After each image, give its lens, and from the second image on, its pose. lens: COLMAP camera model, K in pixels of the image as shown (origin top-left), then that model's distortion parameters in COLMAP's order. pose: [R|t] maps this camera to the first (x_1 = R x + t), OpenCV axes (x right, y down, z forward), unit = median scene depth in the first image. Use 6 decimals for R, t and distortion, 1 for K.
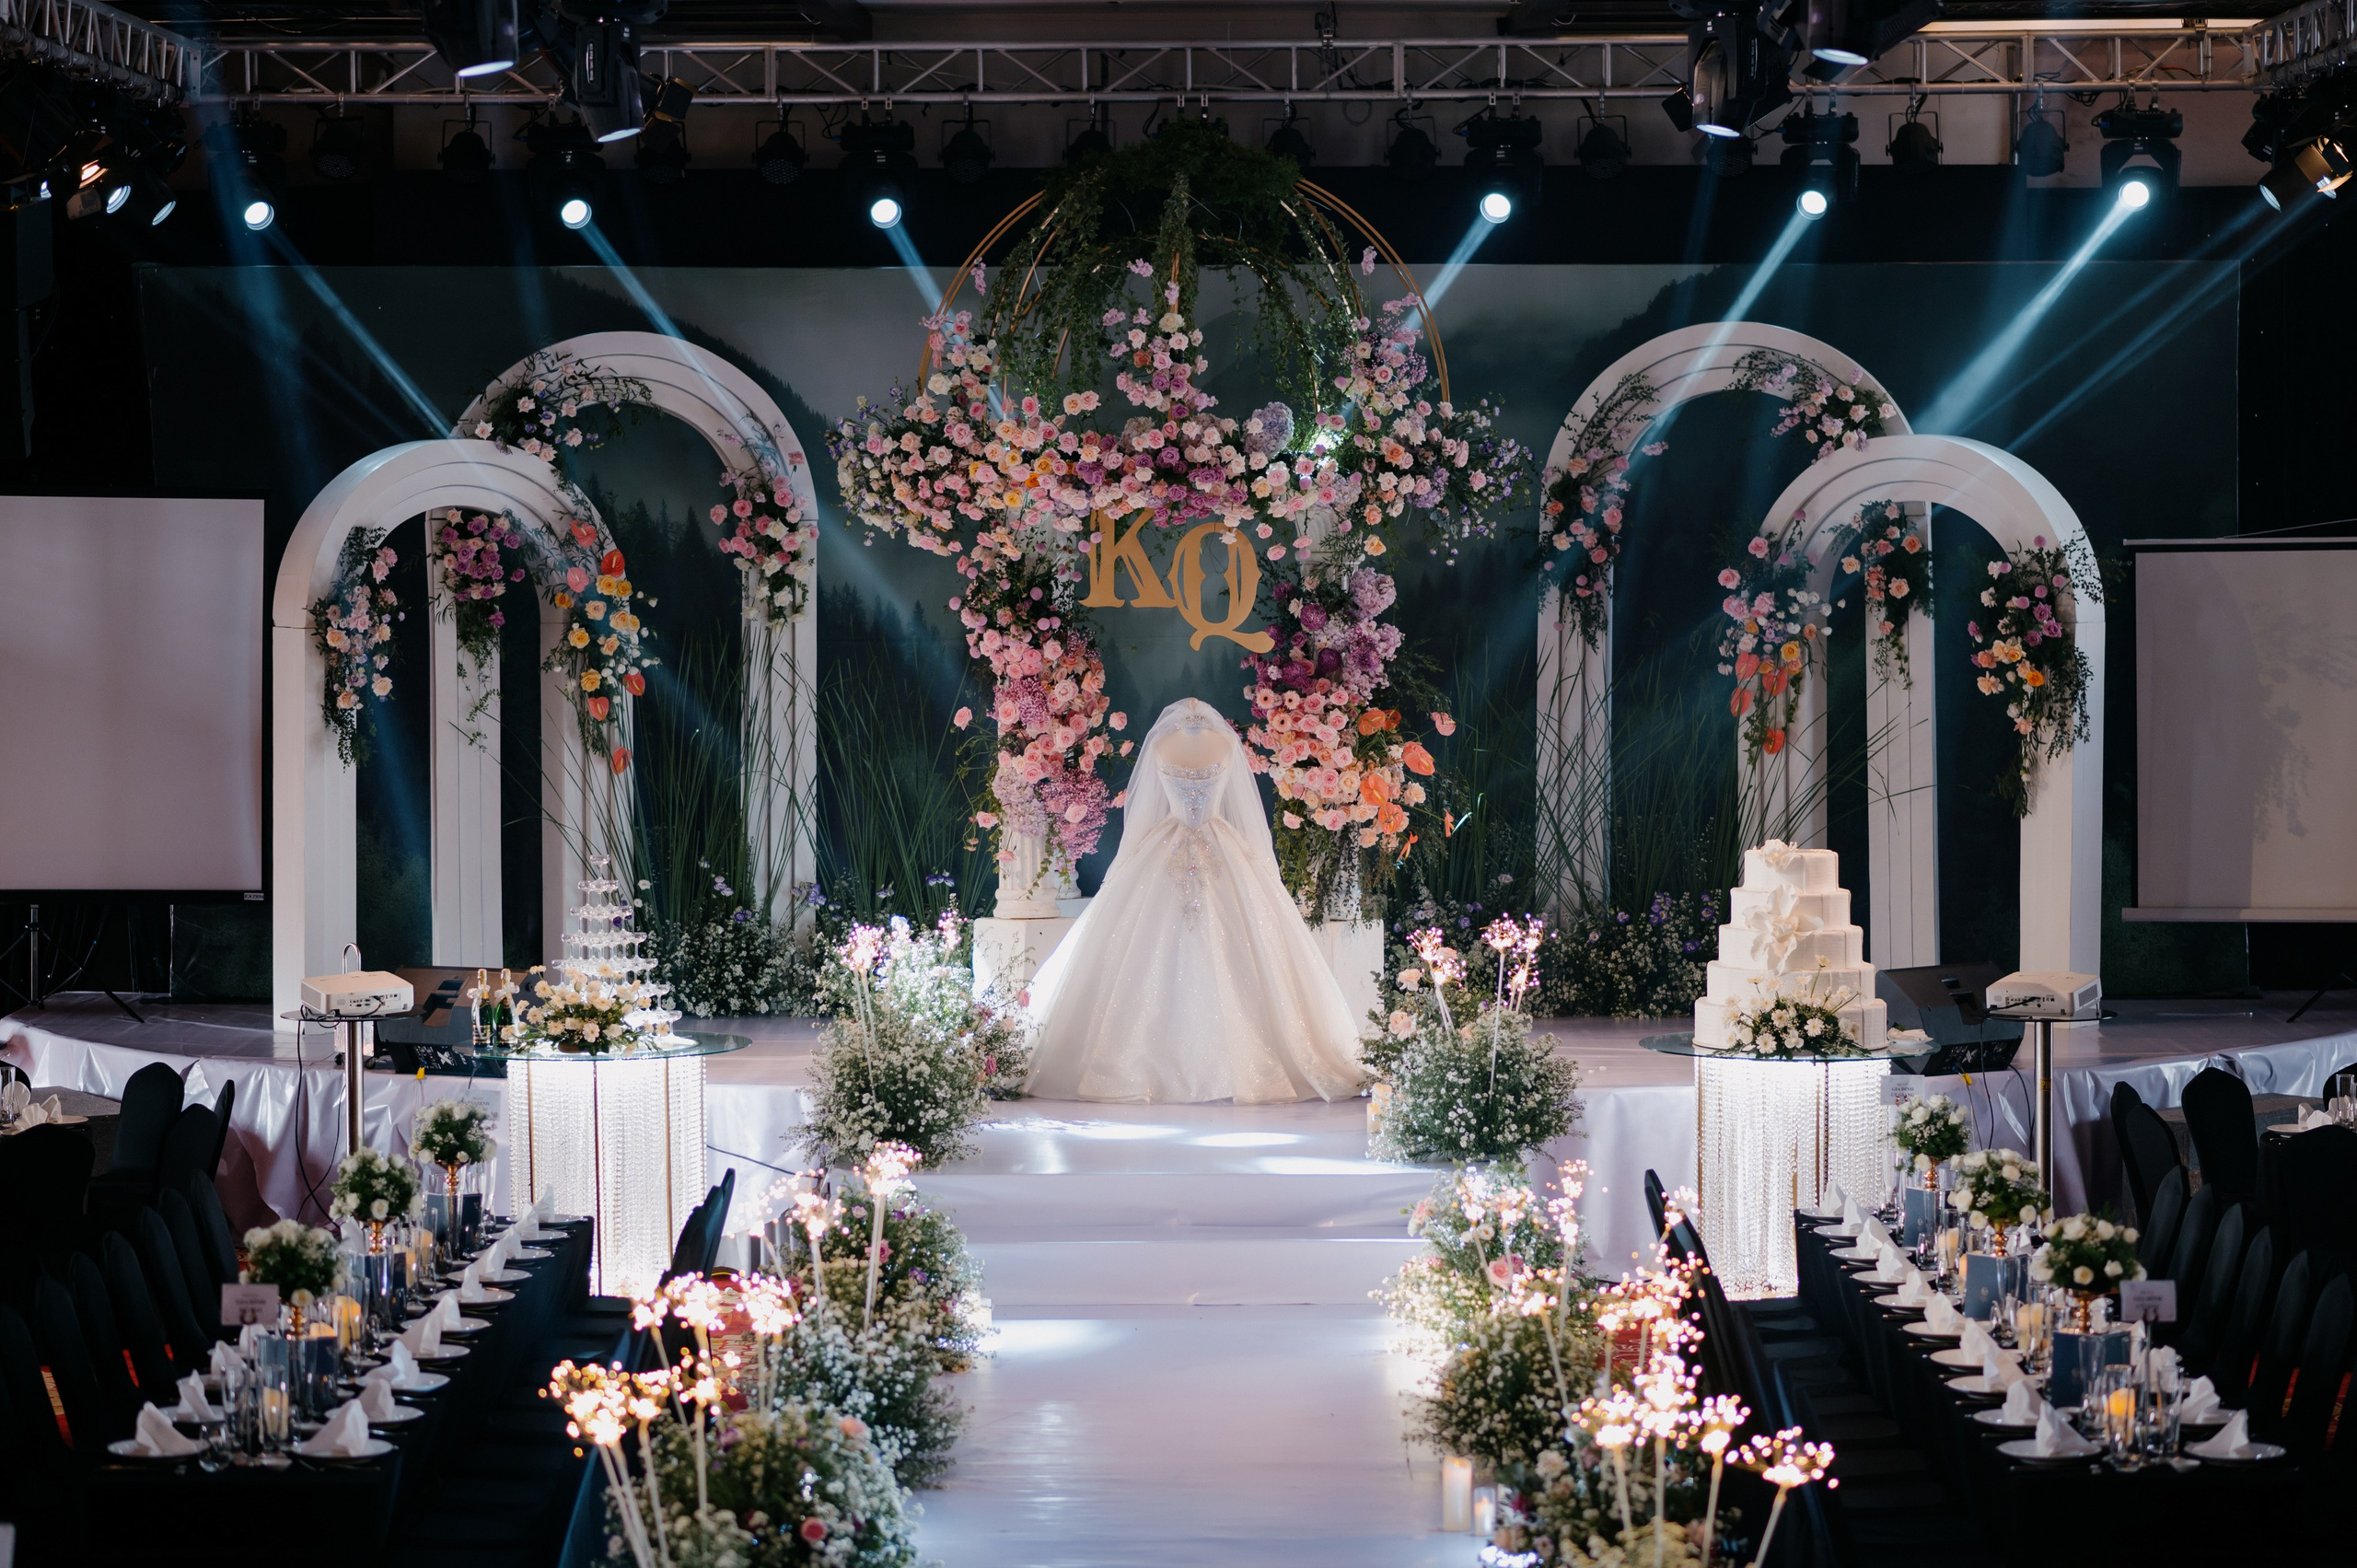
lens RADIAL K [[5828.3, 0, 1188.2], [0, 5828.3, 787.9], [0, 0, 1]] dist [-0.033770, 0.261333]
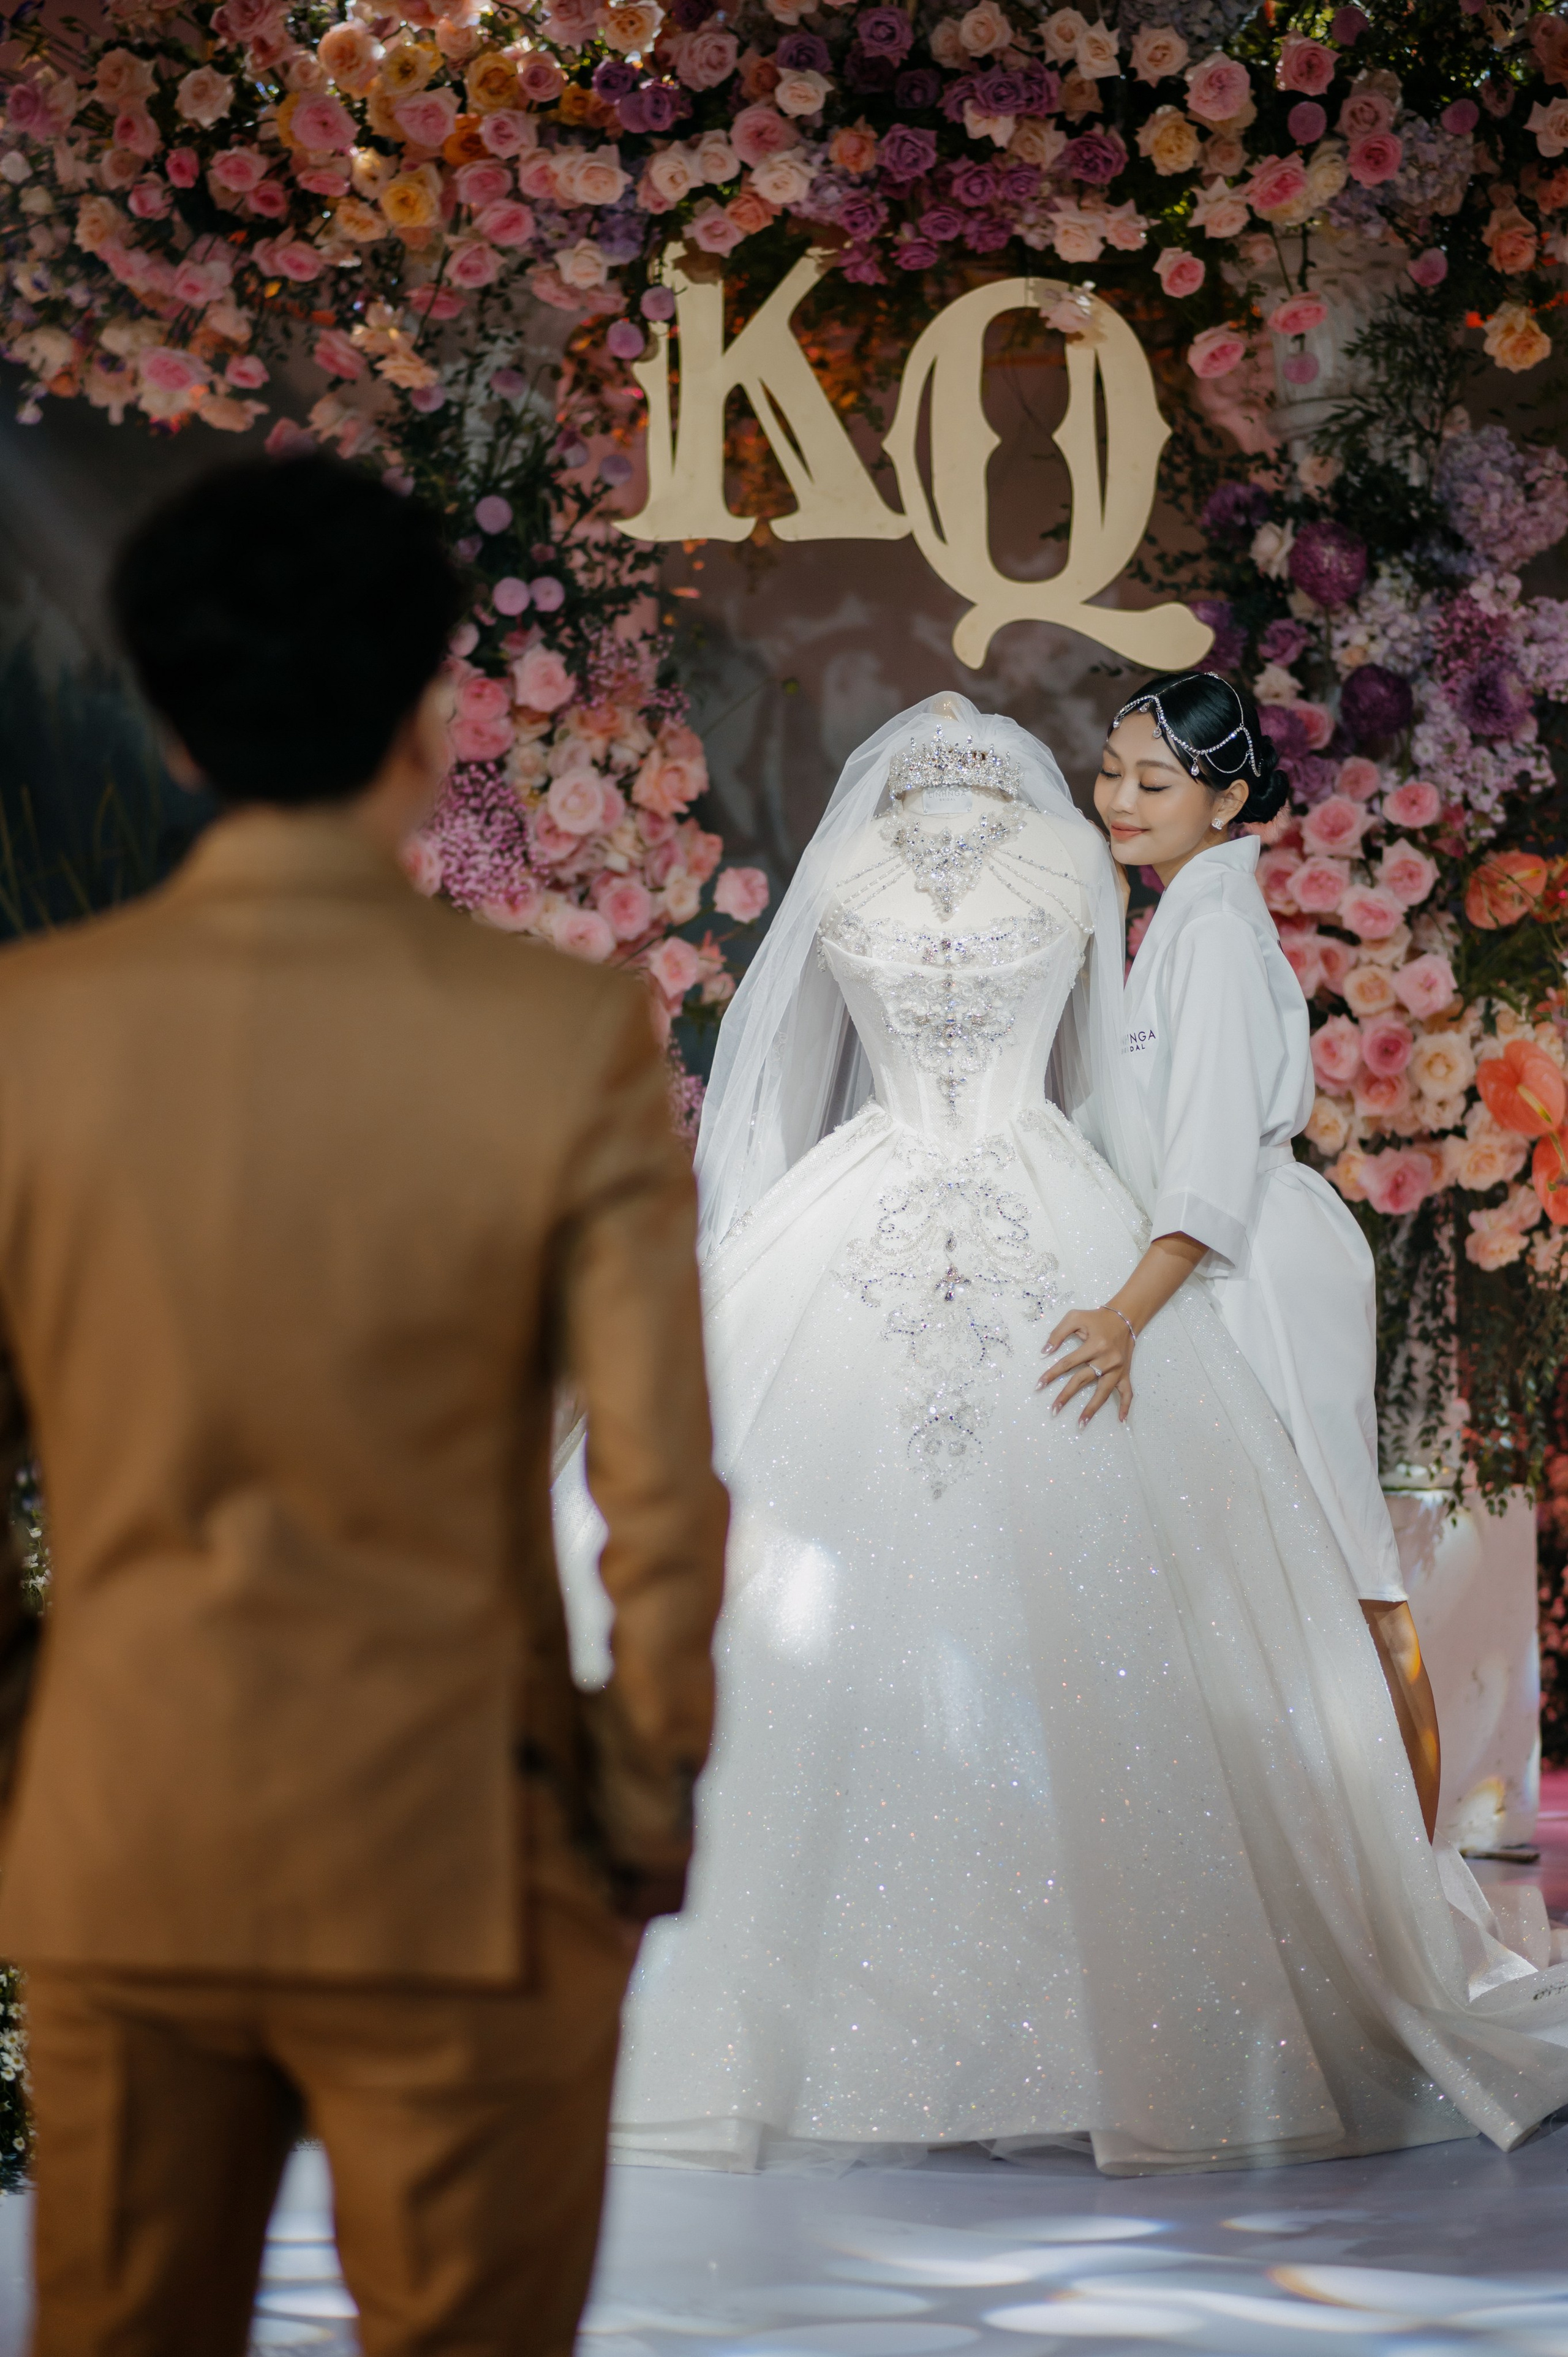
lens RADIAL K [[5661.6, 0, 844.1], [0, 5661.6, 1216.1], [0, 0, 1]] dist [-0.057161, 0.369380]
pose [[0.999485, -0.008408, -0.030981, 0.003710], [0.007190, 0.999204, -0.039230, 0.019734], [0.031287, 0.038987, 0.998750, 0.678565]]
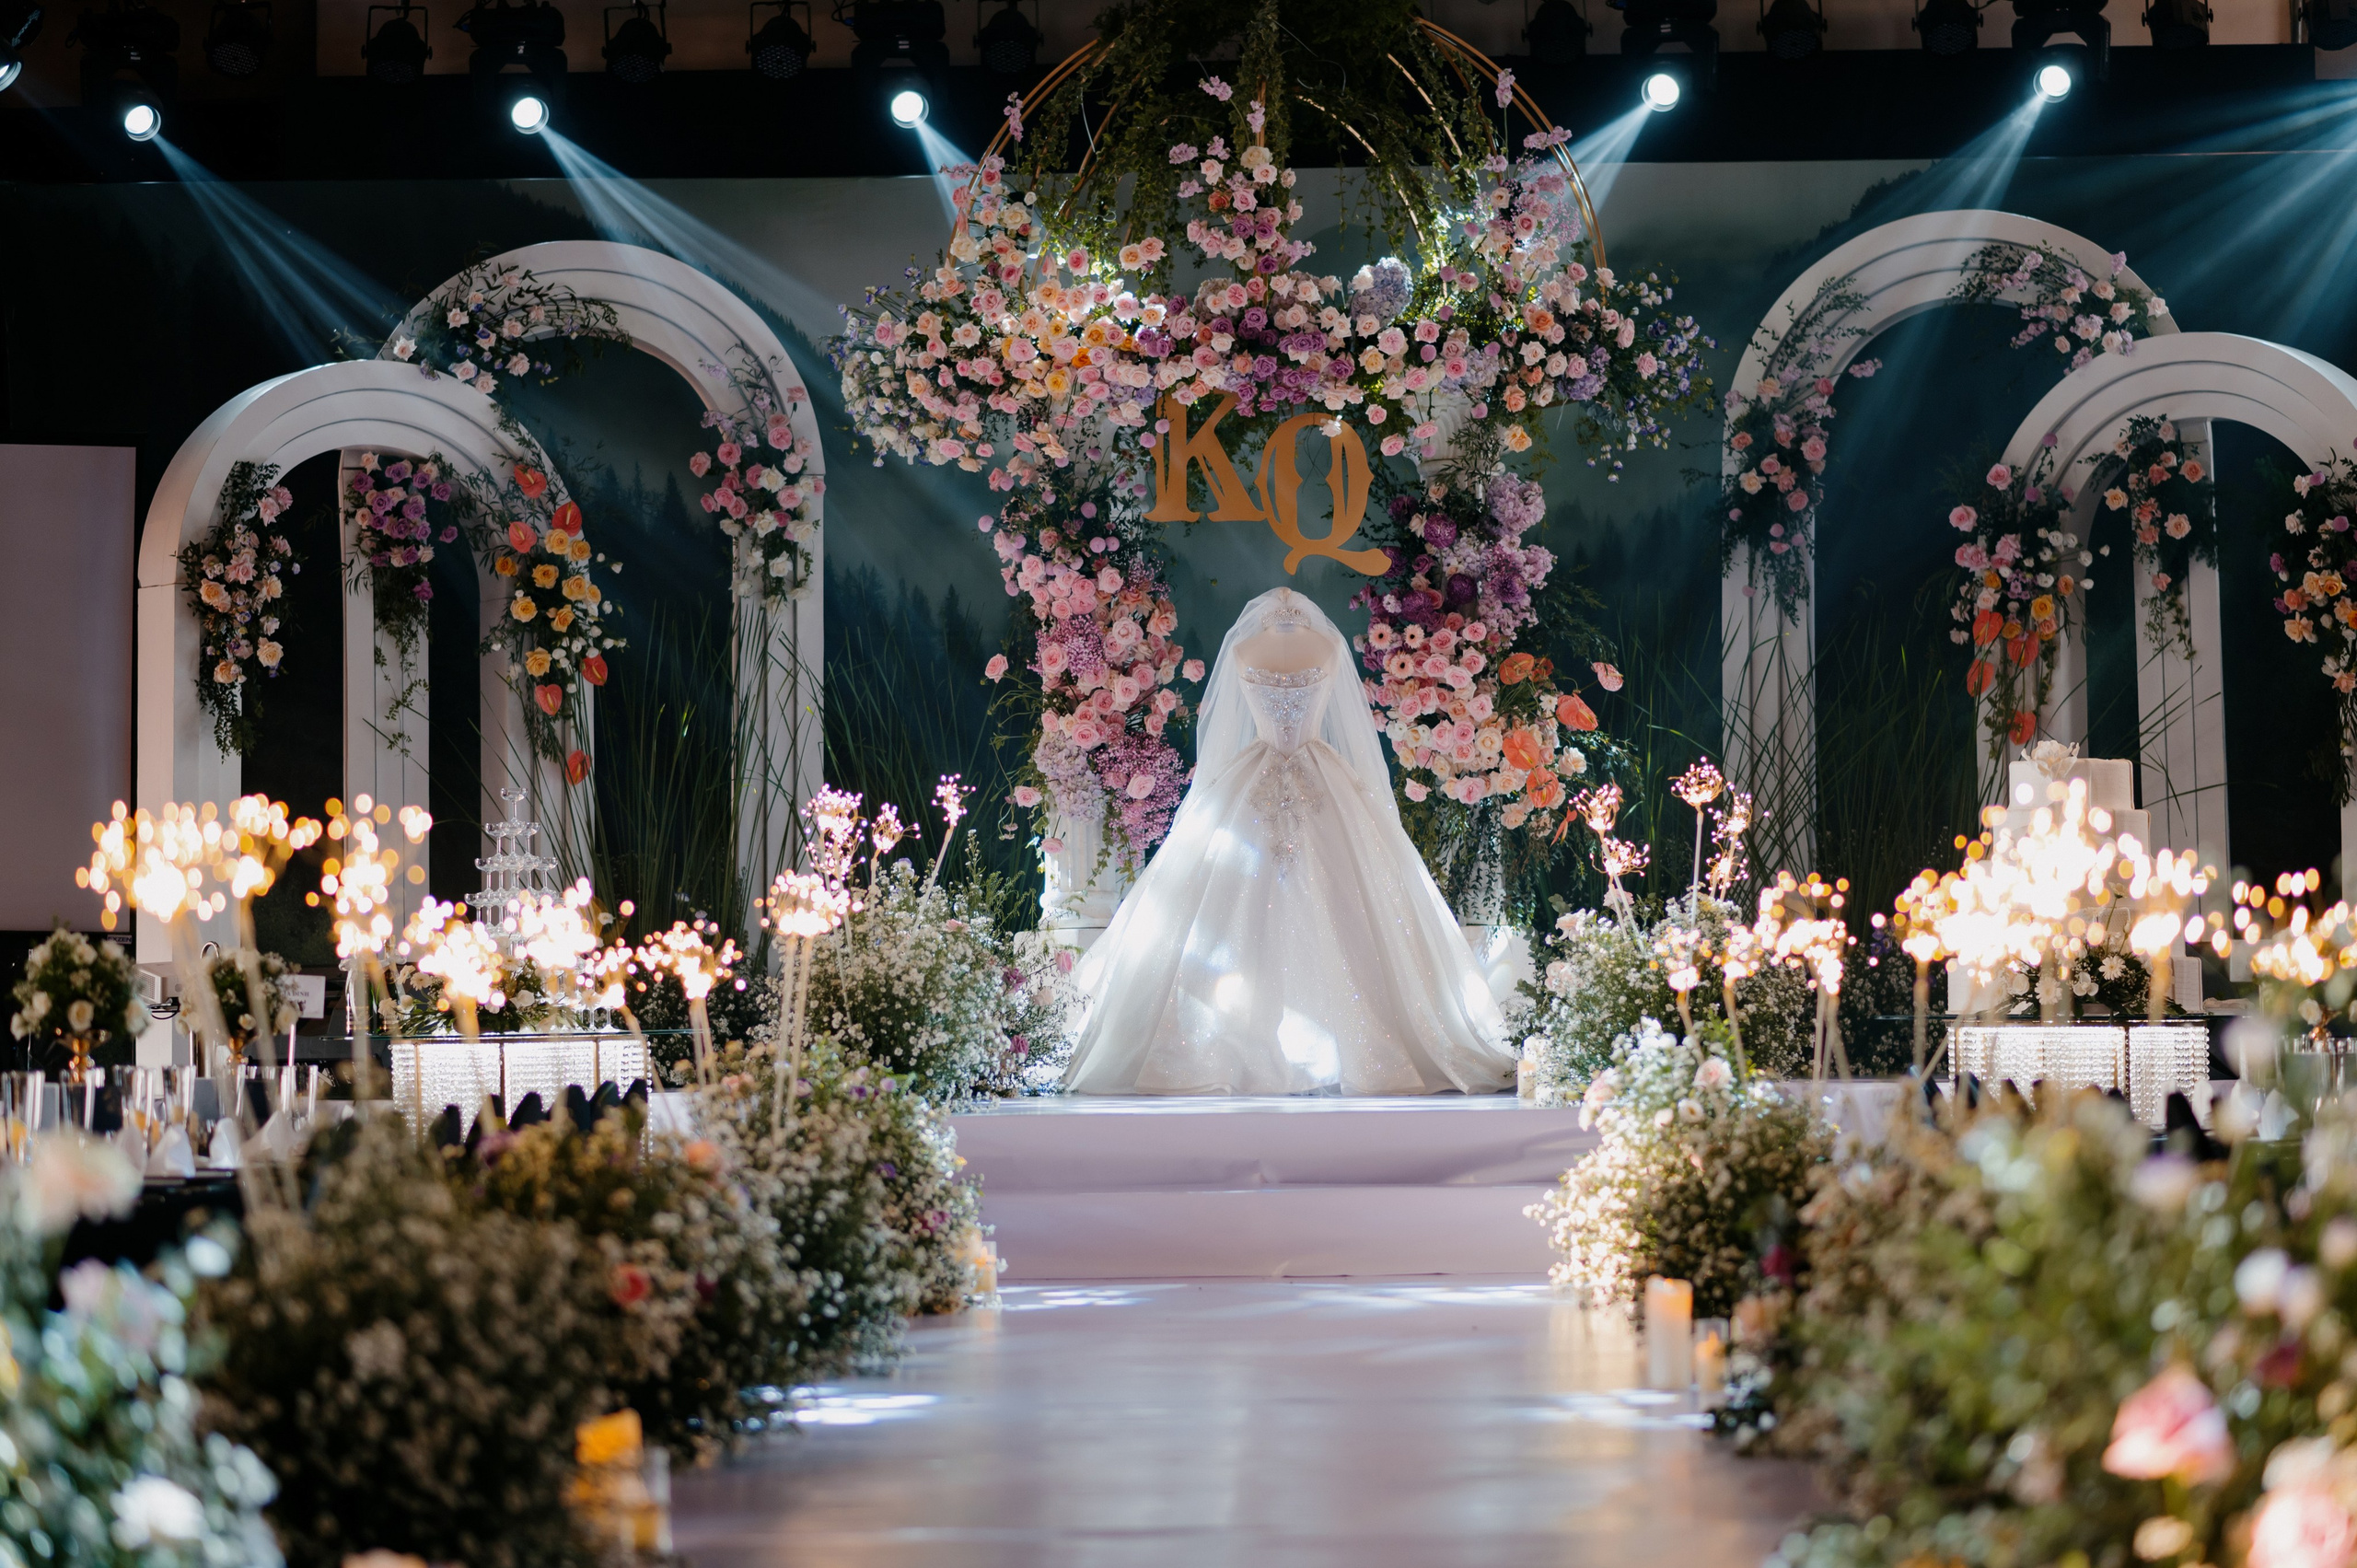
lens RADIAL K [[5782.4, 0, 1181.9], [0, 5782.4, 783.9], [0, 0, 1]] dist [-0.023622, 0.097831]
pose [[0.999649, -0.009889, -0.024568, 0.005398], [0.007601, 0.995775, -0.091515, 0.075300], [0.025369, 0.091296, 0.995501, 0.224750]]
